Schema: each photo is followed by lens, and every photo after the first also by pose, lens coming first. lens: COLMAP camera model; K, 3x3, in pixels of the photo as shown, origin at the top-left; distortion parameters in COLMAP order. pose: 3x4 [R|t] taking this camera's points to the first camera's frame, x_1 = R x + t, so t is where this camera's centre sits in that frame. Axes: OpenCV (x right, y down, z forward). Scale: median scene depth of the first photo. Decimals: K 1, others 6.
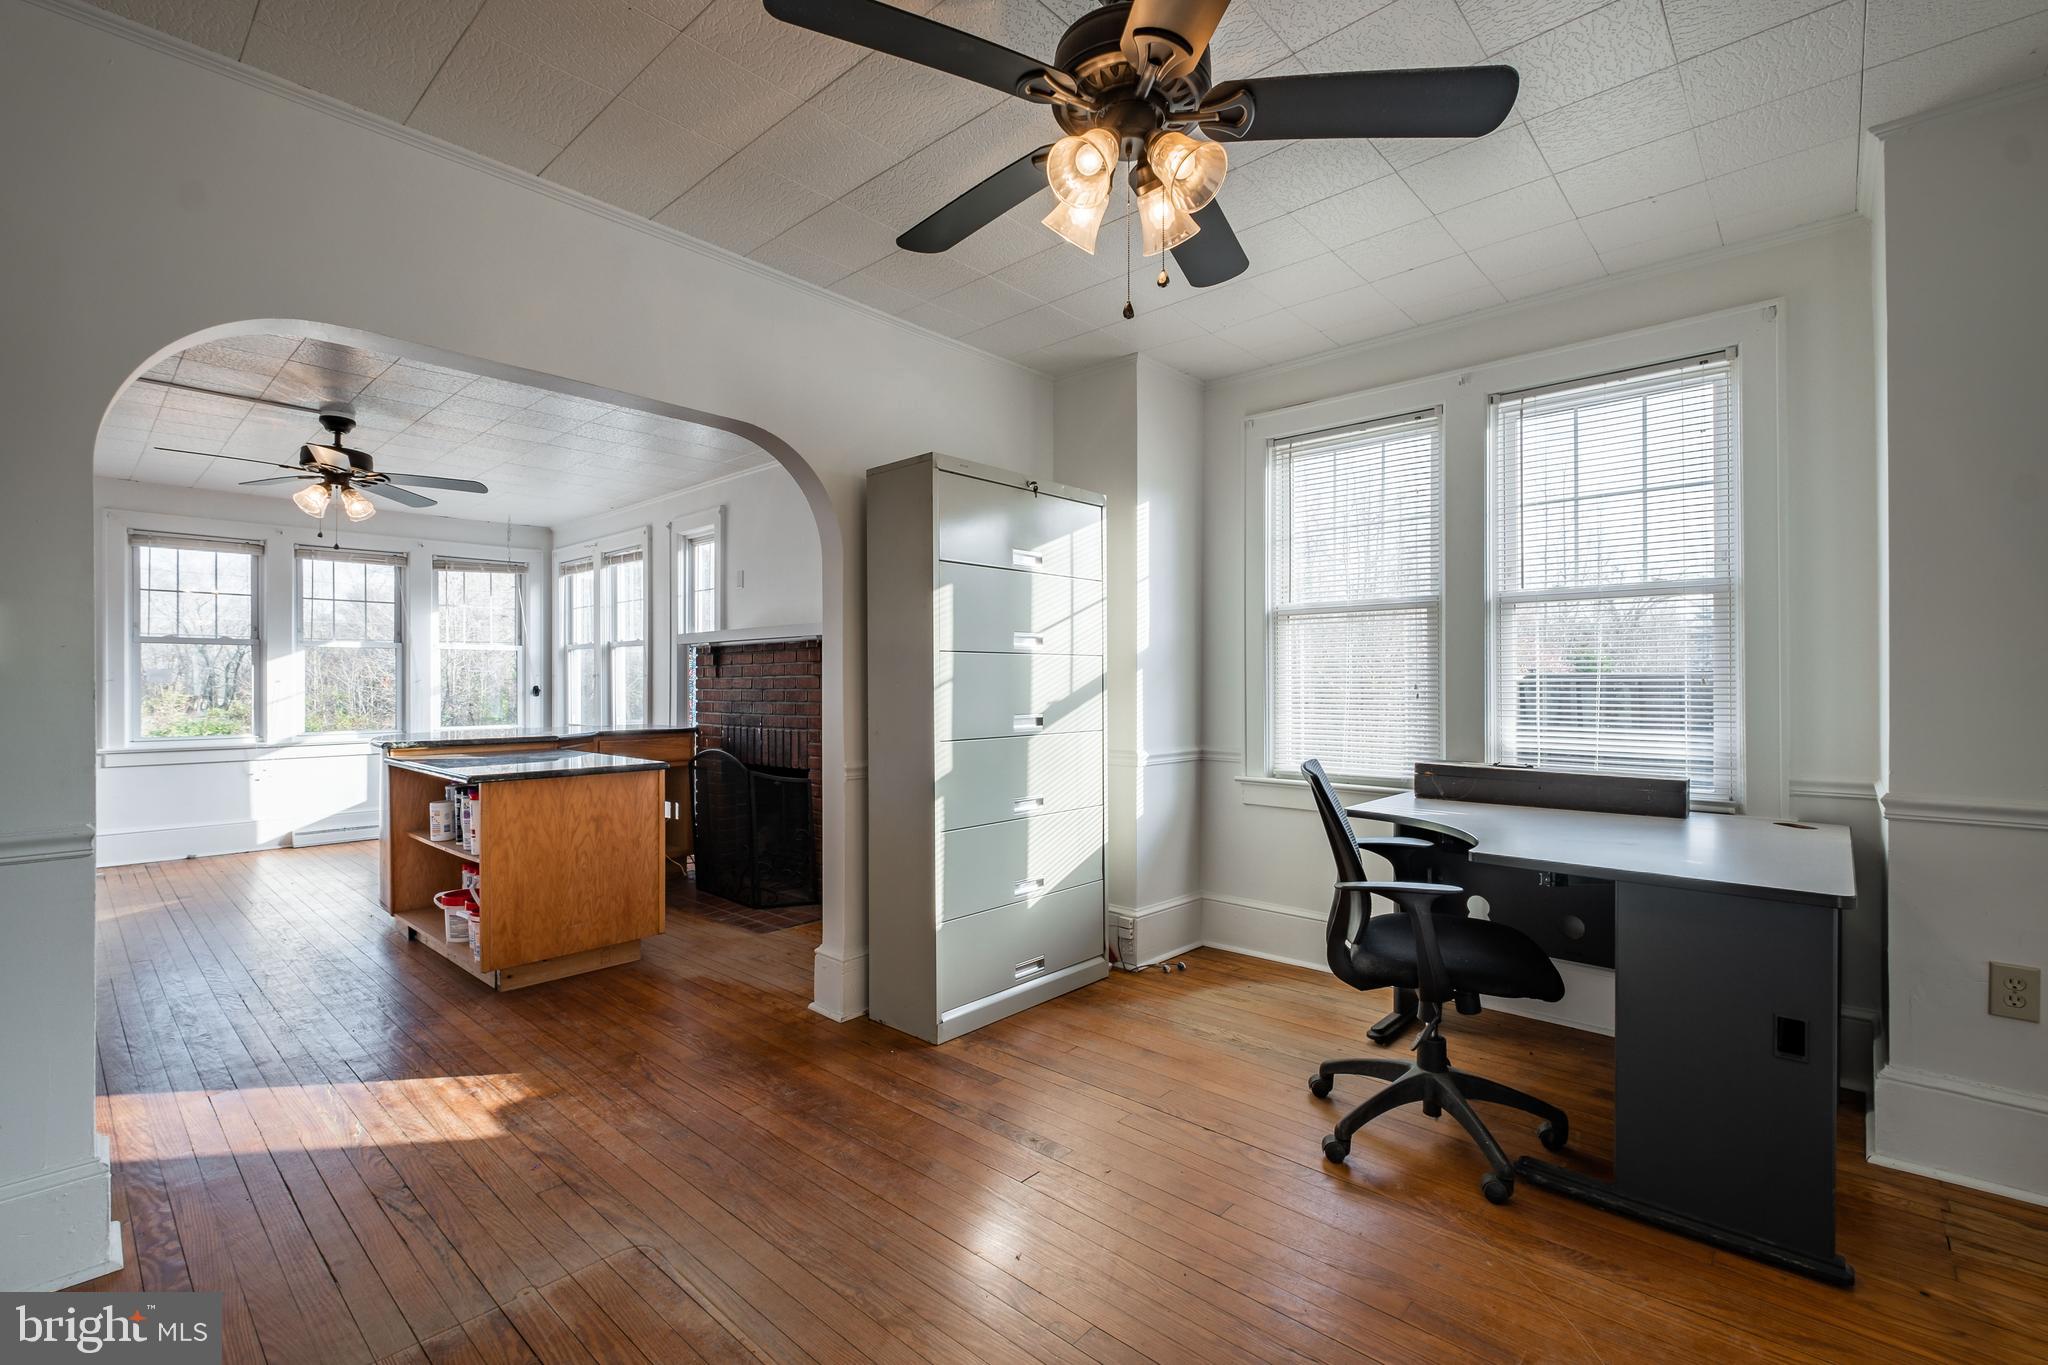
lens RADIAL K [[904.1, 0, 1030.7], [0, 904.1, 685.8], [0, 0, 1]] dist [0.001693, -0.003733]
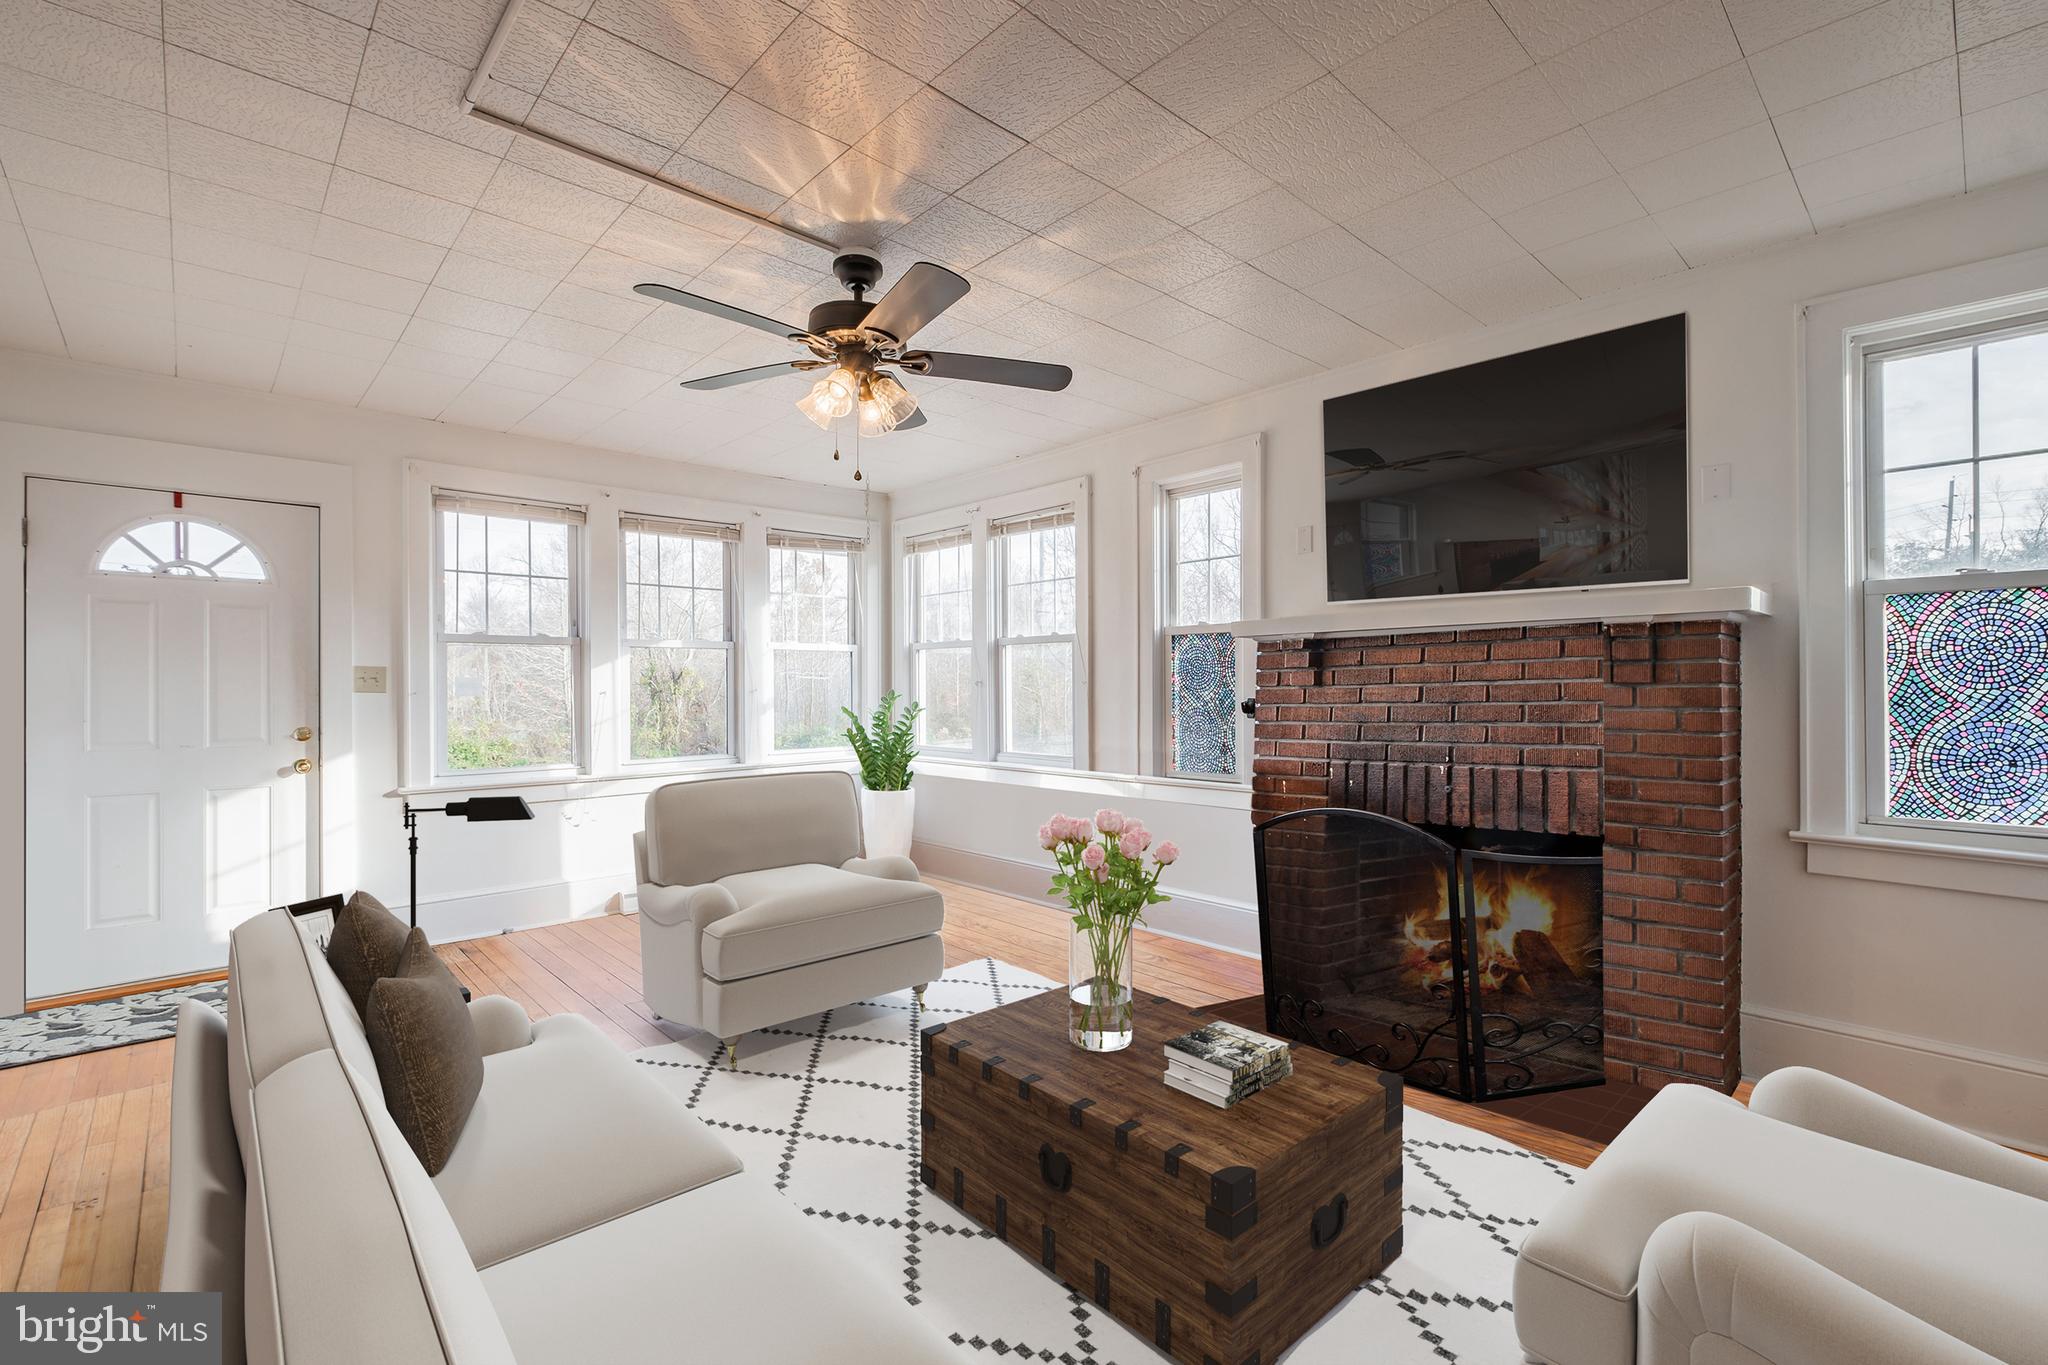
lens RADIAL K [[904.1, 0, 1021.8], [0, 904.1, 690.5], [0, 0, 1]] dist [0.001693, -0.003733]
pose [[0.997425, -0.006496, -0.071424, -0.439438], [0.006394, 0.999978, -0.001656, -0.004769], [0.071433, 0.001195, 0.997445, 0.285323]]
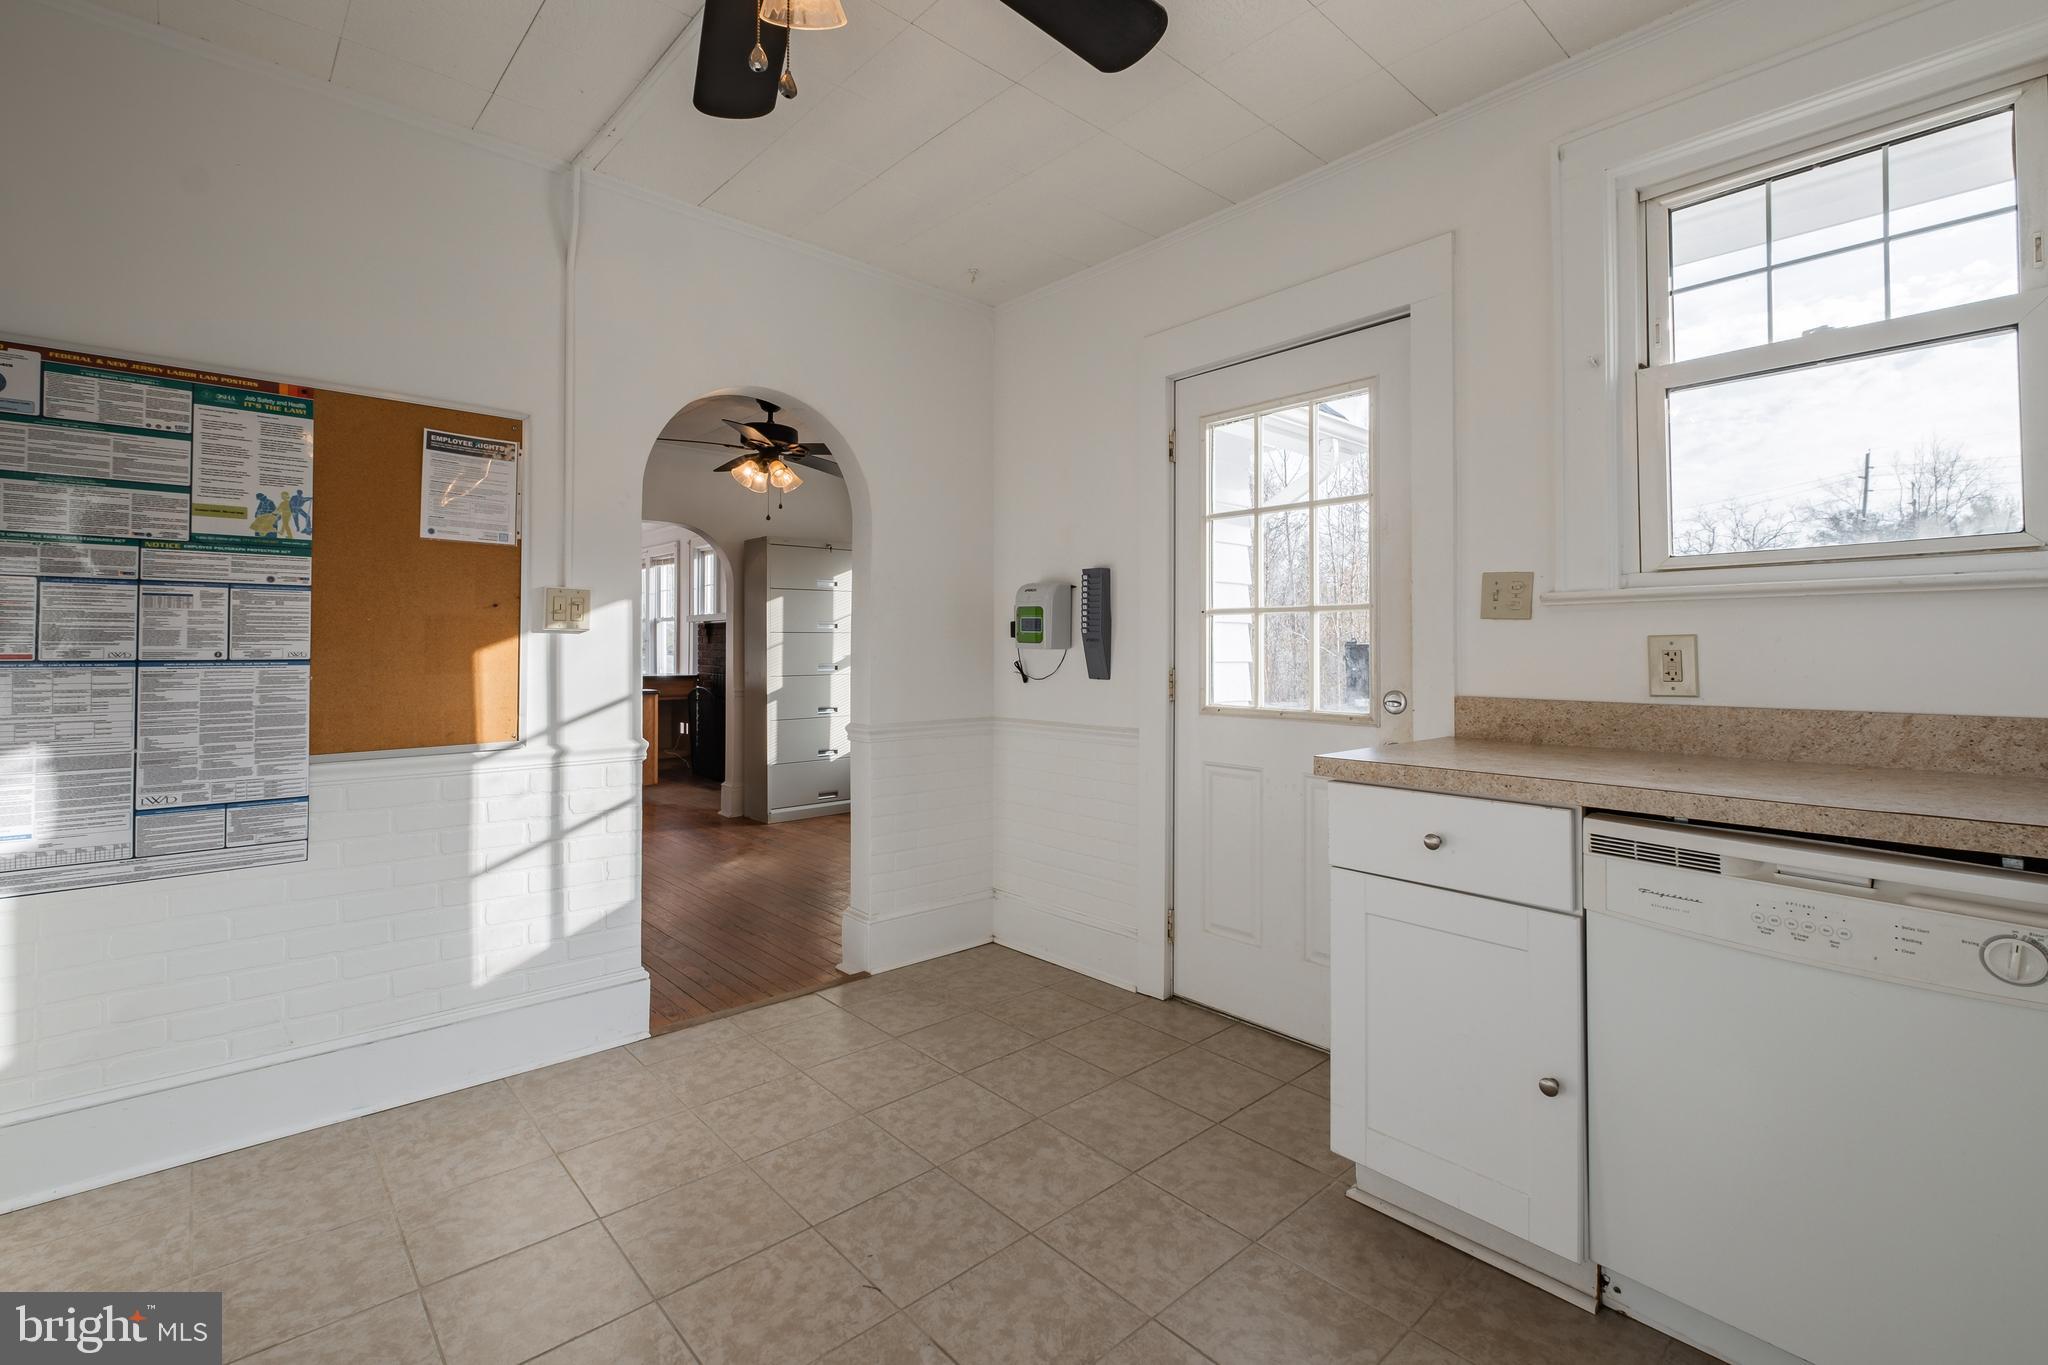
lens RADIAL K [[904.1, 0, 1027.9], [0, 904.1, 633.9], [0, 0, 1]] dist [0.001693, -0.003733]
pose [[0.995388, -0.000899, -0.095930, 0.309564], [-0.000406, 0.999908, -0.013586, -0.003382], [0.095933, 0.013562, 0.995295, -0.449639]]
